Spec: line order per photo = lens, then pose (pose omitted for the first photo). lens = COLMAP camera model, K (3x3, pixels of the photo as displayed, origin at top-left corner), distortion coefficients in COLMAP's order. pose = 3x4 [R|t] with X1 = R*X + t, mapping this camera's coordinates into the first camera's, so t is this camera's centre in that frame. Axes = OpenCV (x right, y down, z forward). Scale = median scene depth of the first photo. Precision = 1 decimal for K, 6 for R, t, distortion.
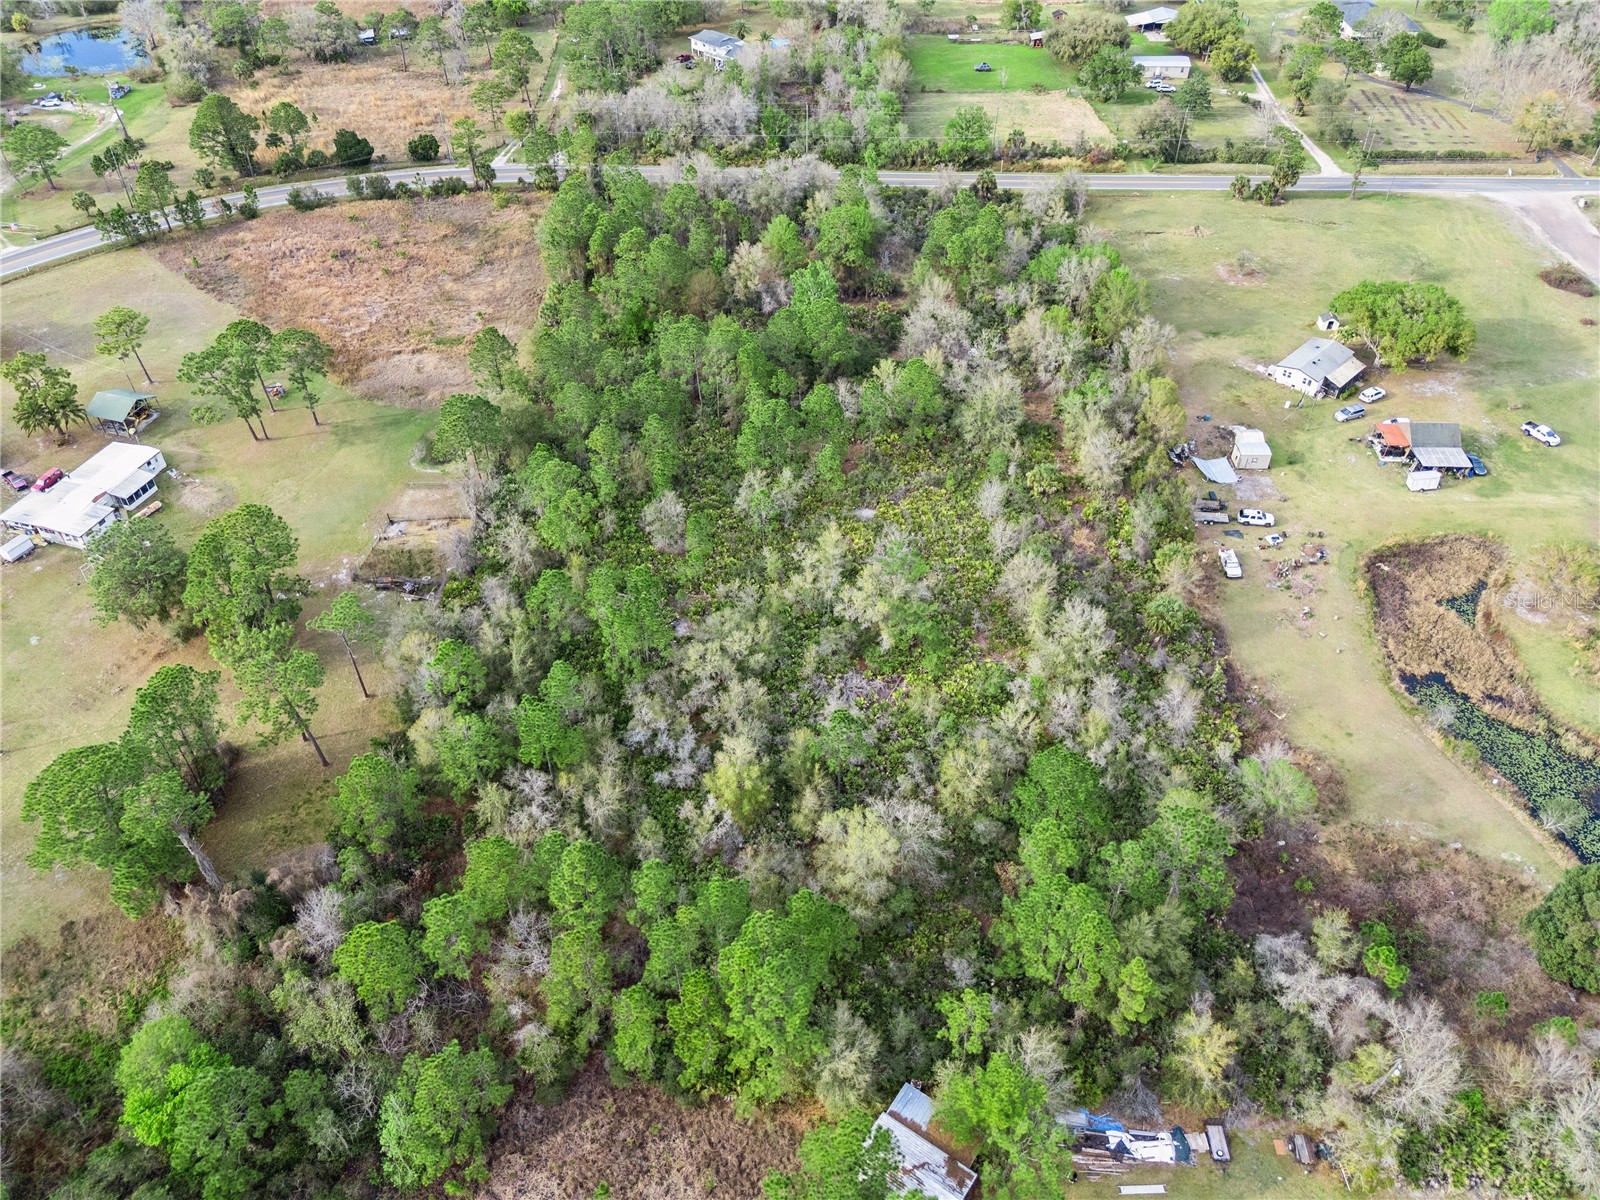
lens RADIAL K [[1186.8, 0, 800.4], [0, 1186.8, 583.3], [0, 0, 1]] dist [0.054608, -0.040841]
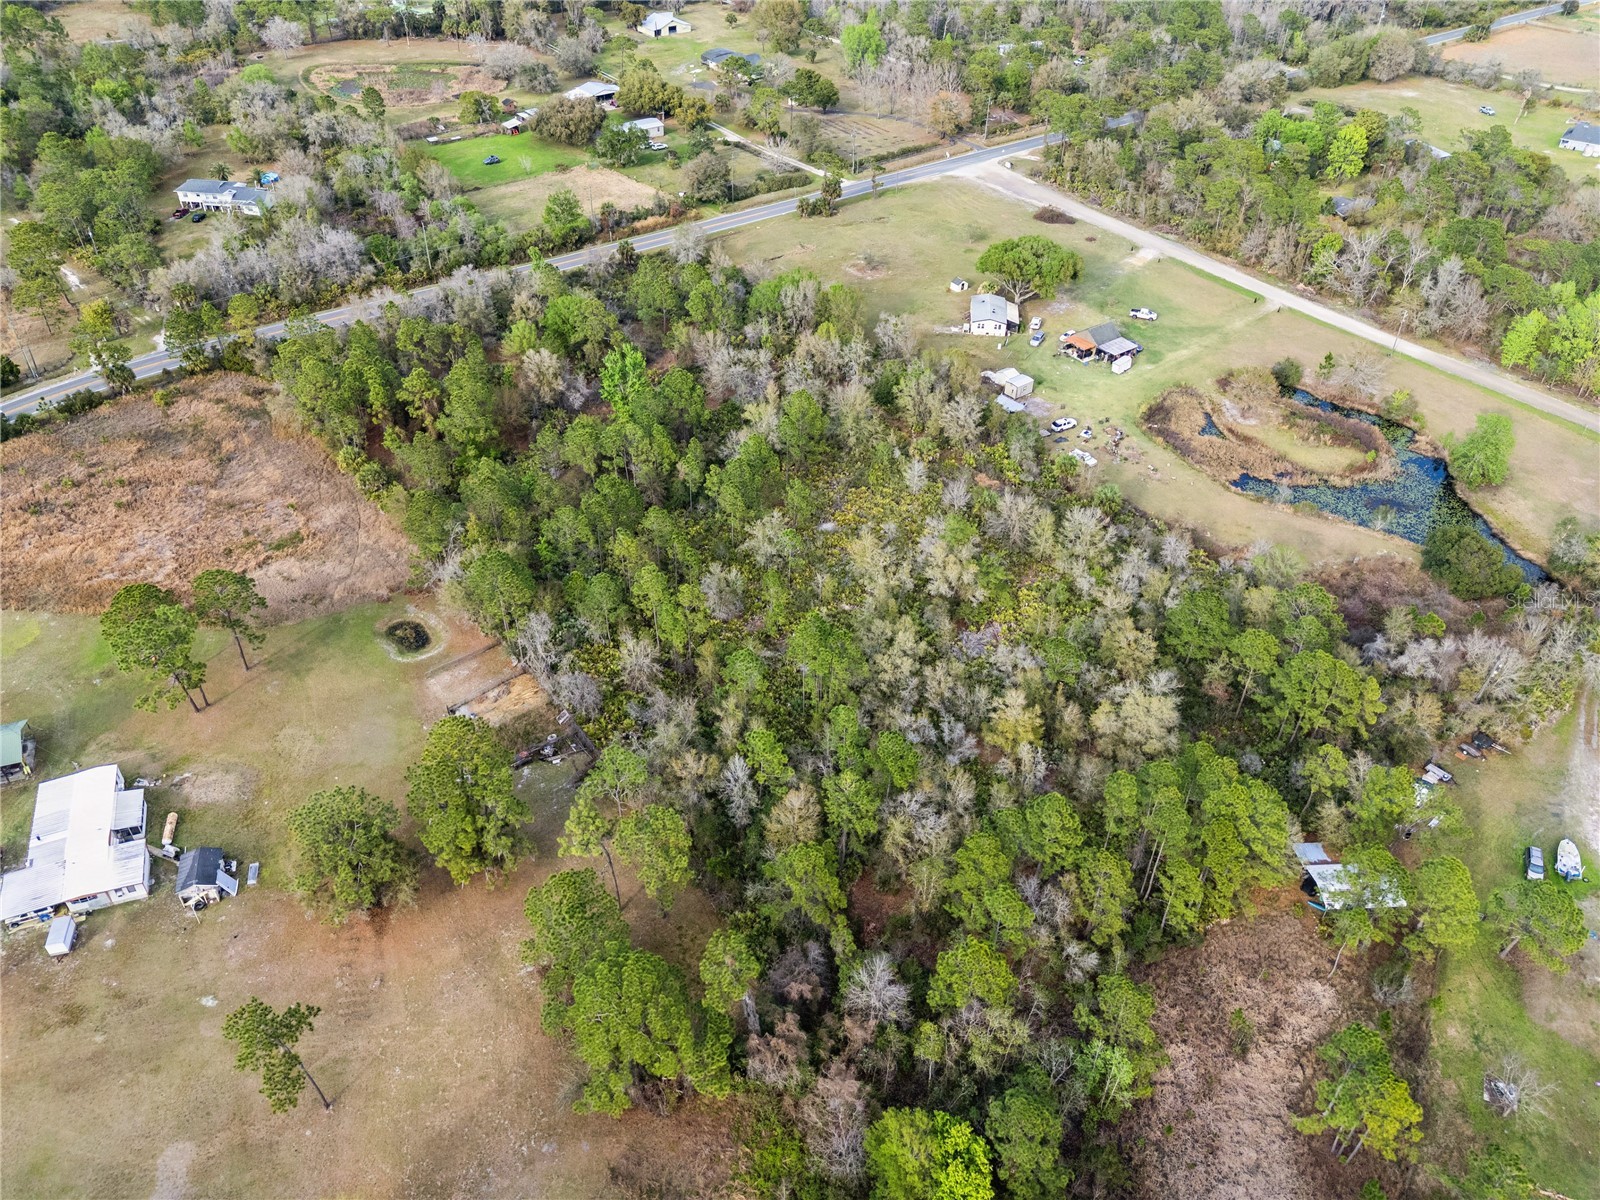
lens RADIAL K [[1186.8, 0, 800.4], [0, 1186.8, 583.3], [0, 0, 1]] dist [0.054608, -0.040841]
pose [[0.776793, -0.374387, 0.506386, -0.527840], [0.400201, 0.914322, 0.062081, -0.085944], [-0.486242, 0.154432, 0.860069, 0.046779]]
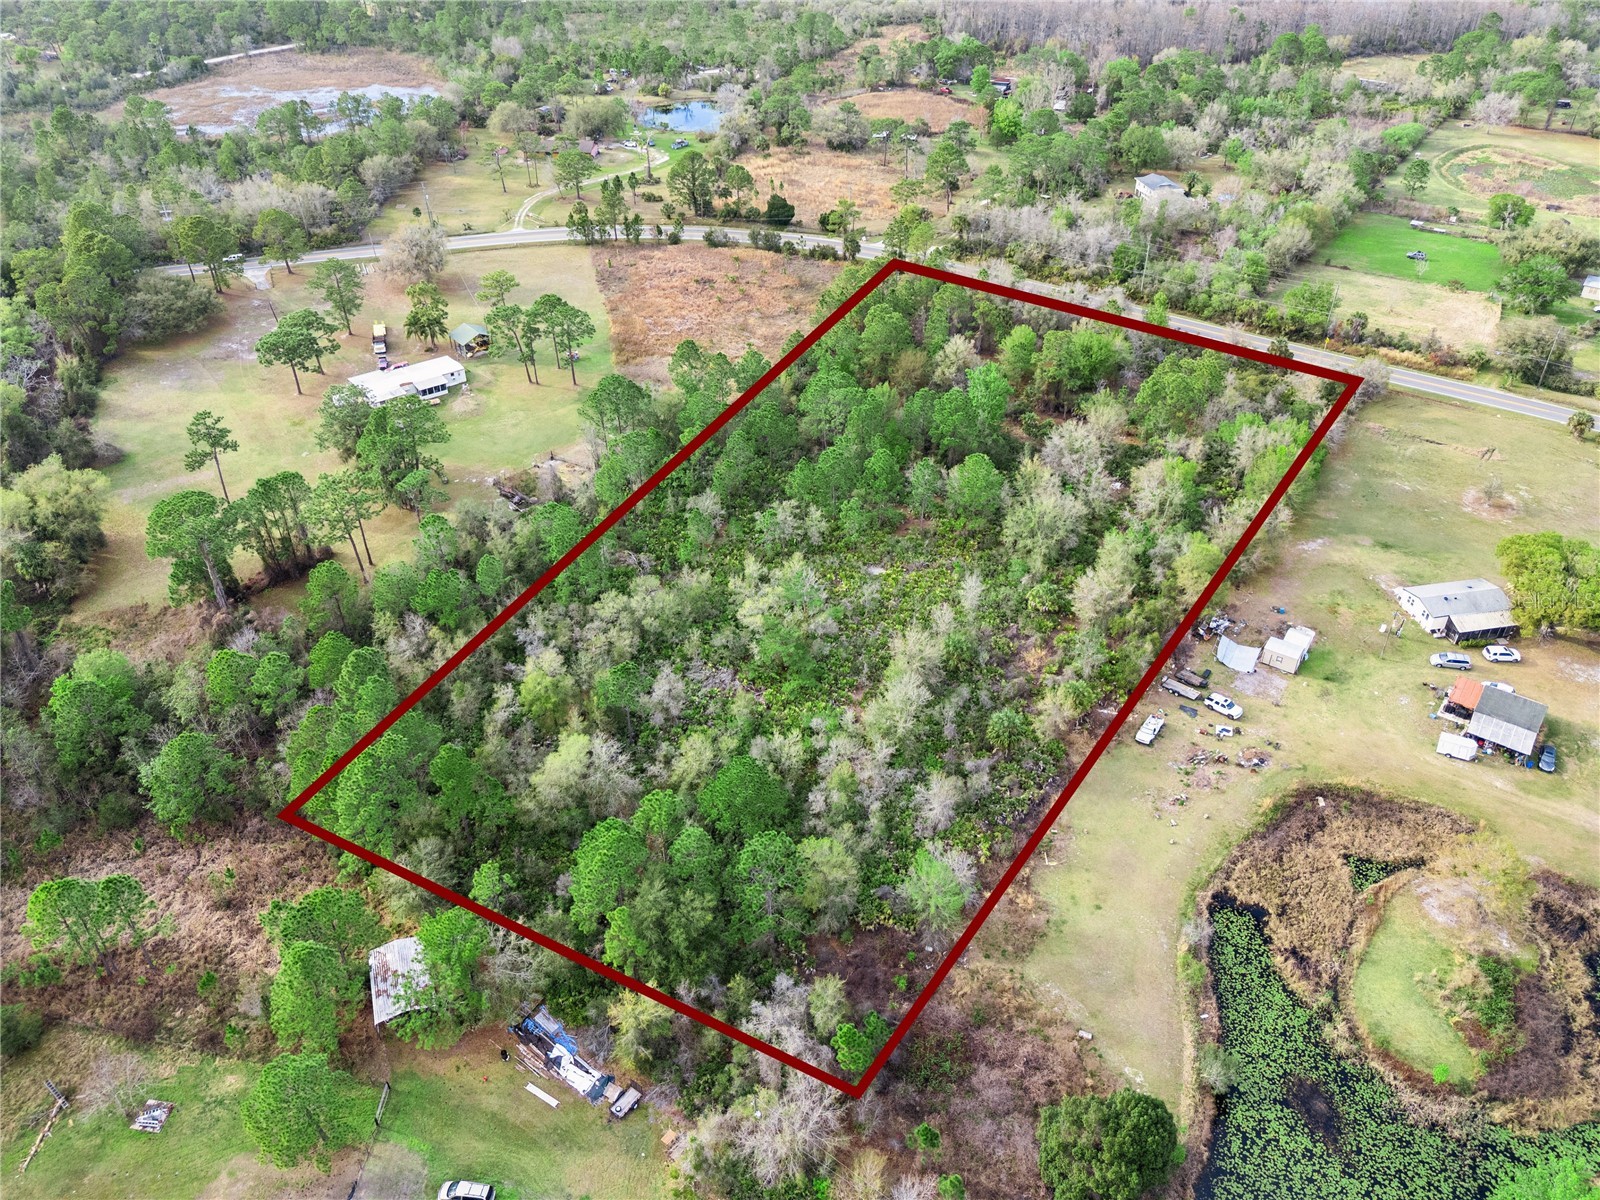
lens RADIAL K [[1186.8, 0, 800.4], [0, 1186.8, 583.3], [0, 0, 1]] dist [0.054608, -0.040841]
pose [[0.822265, 0.322058, -0.469210, 0.482811], [-0.368631, 0.929542, -0.007984, -0.013428], [0.433579, 0.179531, 0.883050, 0.013307]]
